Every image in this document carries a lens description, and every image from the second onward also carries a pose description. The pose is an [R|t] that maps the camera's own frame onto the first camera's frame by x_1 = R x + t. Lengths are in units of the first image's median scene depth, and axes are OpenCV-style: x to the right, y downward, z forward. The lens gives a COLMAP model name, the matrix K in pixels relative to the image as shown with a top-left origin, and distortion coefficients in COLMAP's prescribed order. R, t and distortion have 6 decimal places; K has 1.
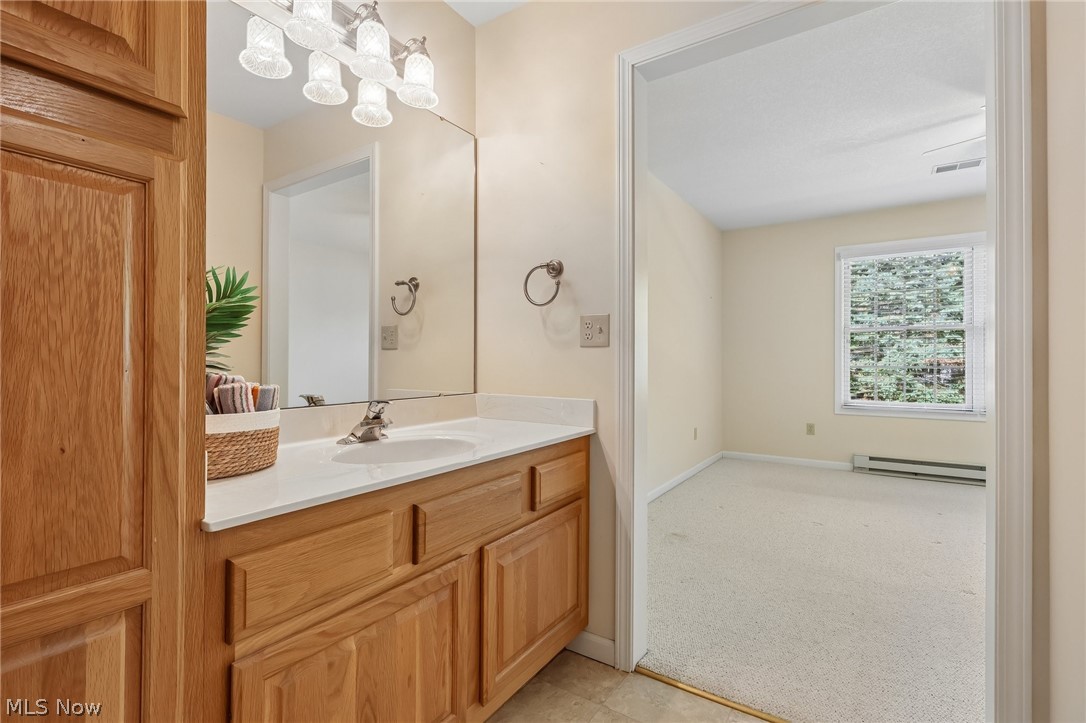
lens RADIAL K [[503.1, 0, 537.4], [0, 503.1, 363.3], [0, 0, 1]] dist [-0.004867, 0.001471]
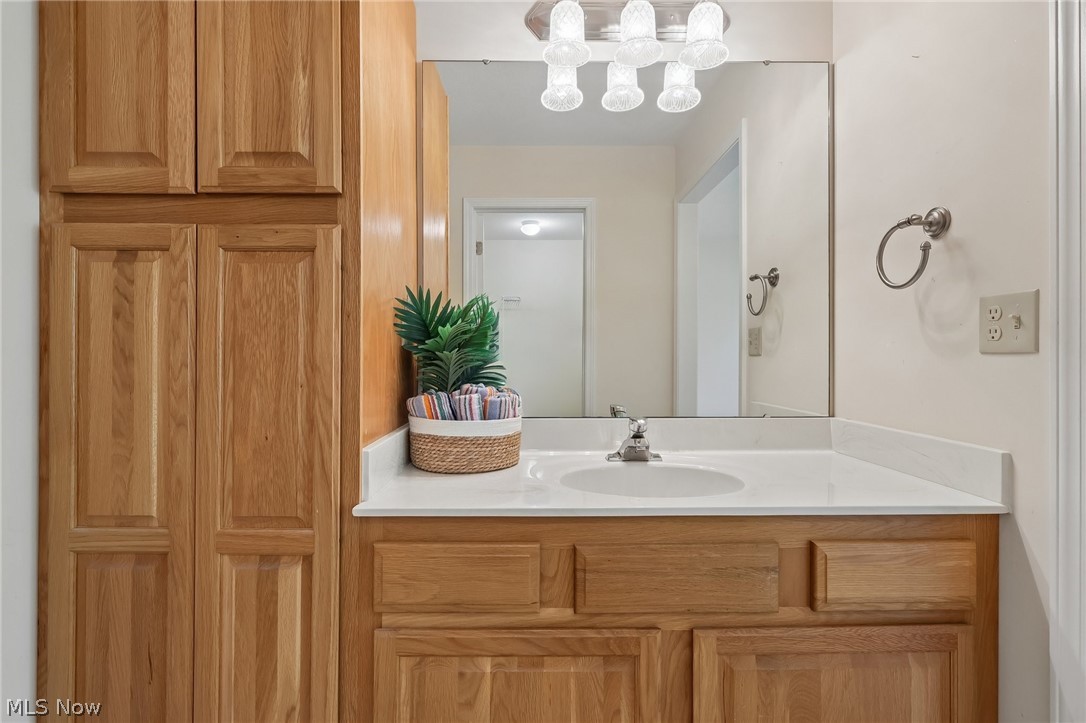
lens RADIAL K [[503.1, 0, 549.1], [0, 503.1, 361.0], [0, 0, 1]] dist [-0.004867, 0.001471]
pose [[0.563817, 0.002073, -0.825897, 0.347936], [-0.003676, 0.999993, 0.000001, -0.028162], [0.825892, 0.003036, 0.563821, 0.364176]]
